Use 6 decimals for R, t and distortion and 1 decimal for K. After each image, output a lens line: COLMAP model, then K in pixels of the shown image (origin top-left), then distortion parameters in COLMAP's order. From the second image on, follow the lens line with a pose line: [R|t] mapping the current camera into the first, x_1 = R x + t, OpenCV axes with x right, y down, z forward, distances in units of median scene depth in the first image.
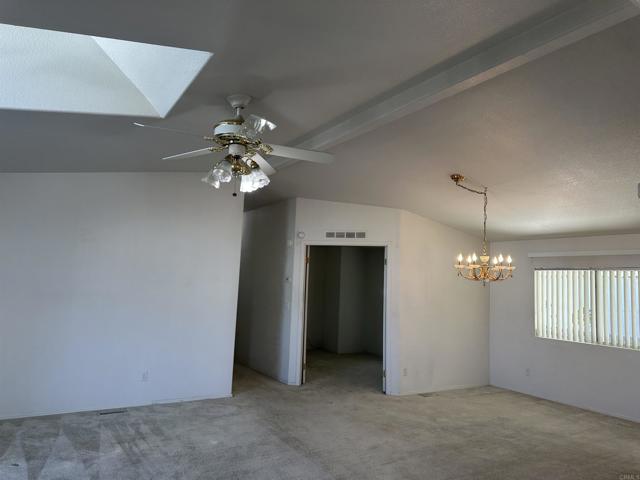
lens RADIAL K [[453.8, 0, 320.4], [0, 453.8, 238.1], [0, 0, 1]] dist [0.010188, -0.003957]
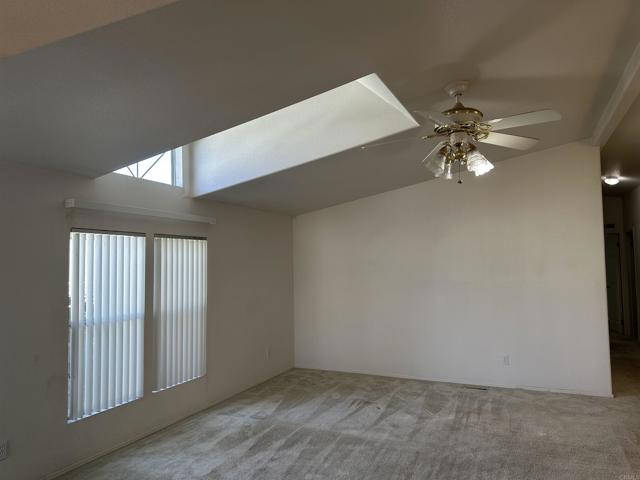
lens RADIAL K [[453.8, 0, 320.8], [0, 453.8, 241.7], [0, 0, 1]] dist [0.010188, -0.003957]
pose [[0.560234, -0.092721, -0.823129, 0.328523], [0.118659, 0.992450, -0.031033, 0.022634], [0.819791, -0.080286, 0.567006, 0.109370]]
